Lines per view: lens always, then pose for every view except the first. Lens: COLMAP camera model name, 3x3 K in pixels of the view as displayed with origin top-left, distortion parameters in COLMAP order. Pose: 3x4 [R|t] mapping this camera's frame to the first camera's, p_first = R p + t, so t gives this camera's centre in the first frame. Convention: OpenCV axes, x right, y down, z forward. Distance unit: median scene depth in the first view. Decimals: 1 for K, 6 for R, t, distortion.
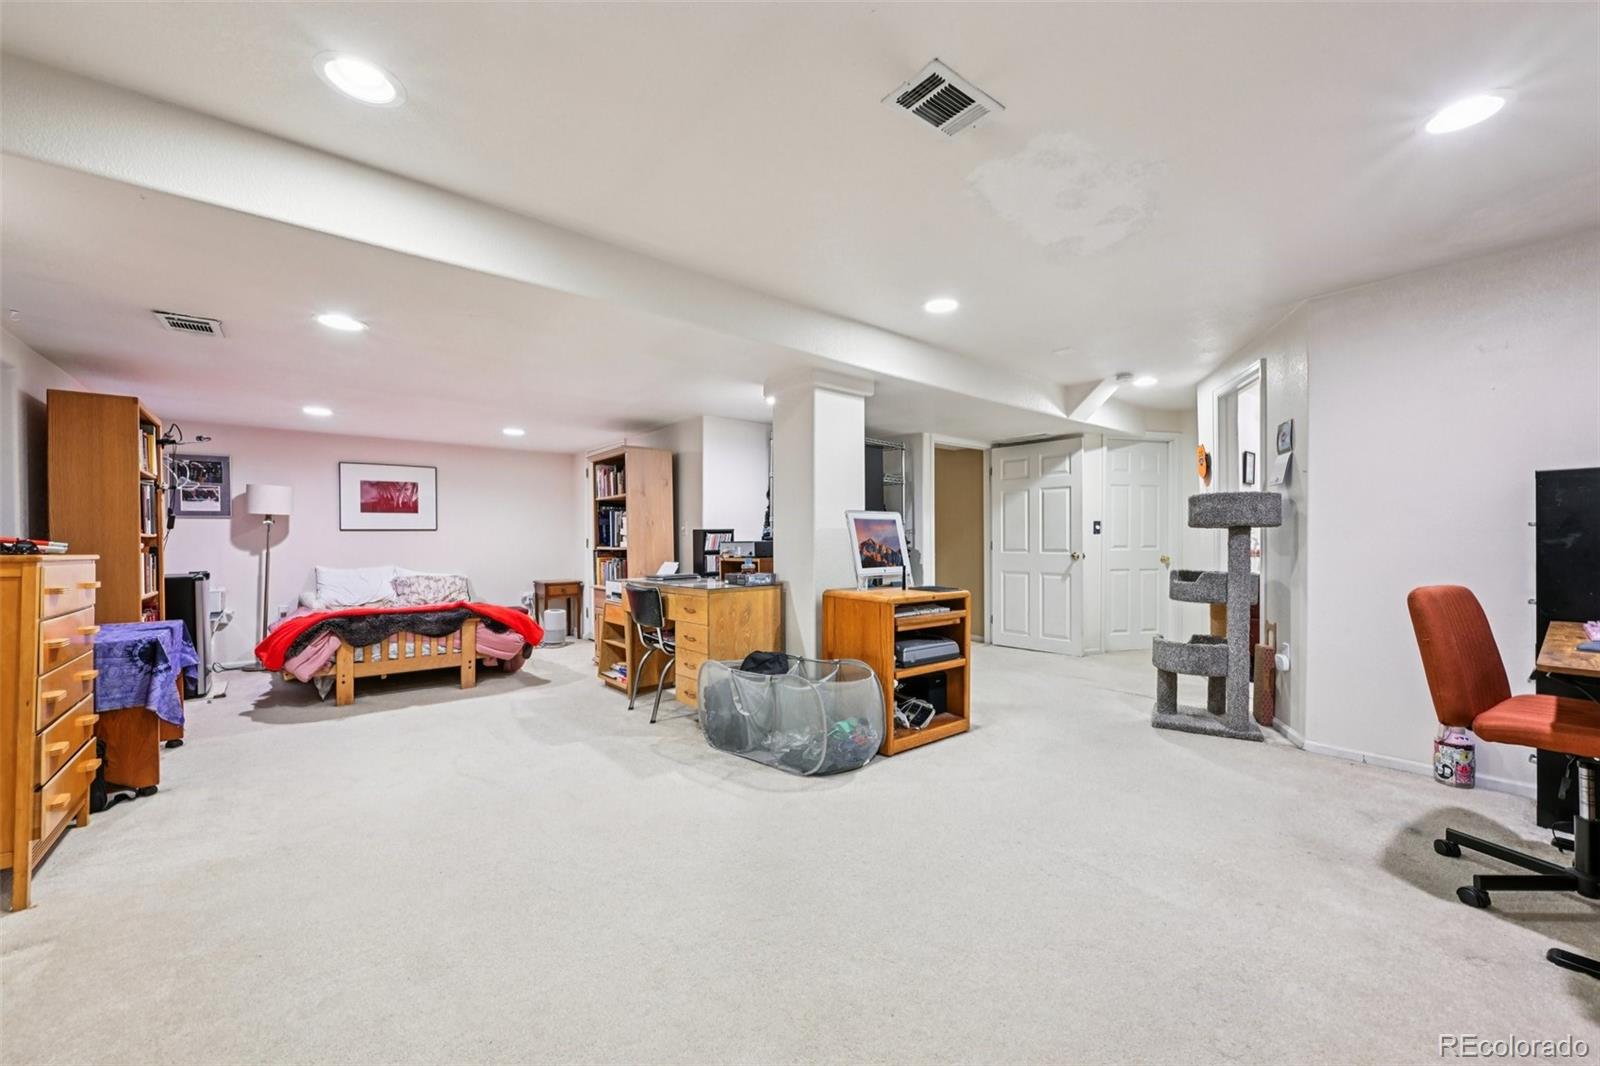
lens RADIAL K [[630.9, 0, 807.3], [0, 630.9, 542.0], [0, 0, 1]] dist [0.000952, 0.000035]
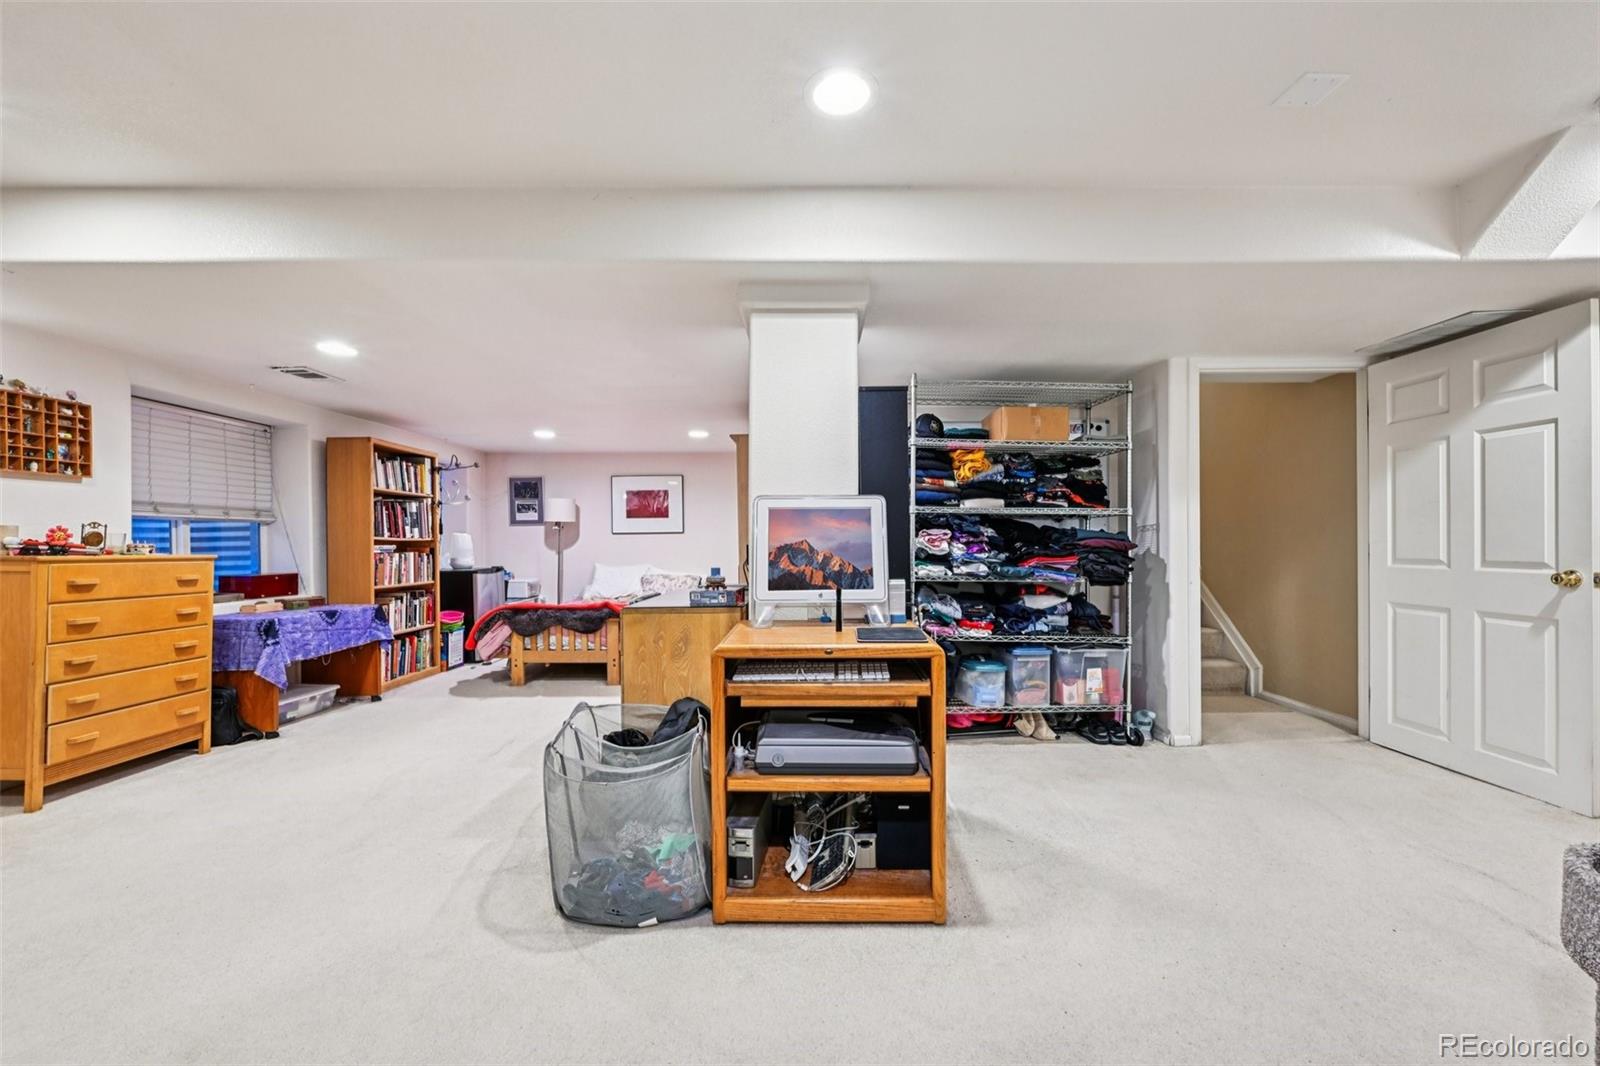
lens RADIAL K [[630.9, 0, 807.3], [0, 630.9, 542.0], [0, 0, 1]] dist [0.000952, 0.000035]
pose [[0.764750, -0.000336, -0.644327, 0.402192], [-0.000087, 1.000000, -0.000624, -0.003315], [0.644327, 0.000533, 0.764750, 0.442645]]
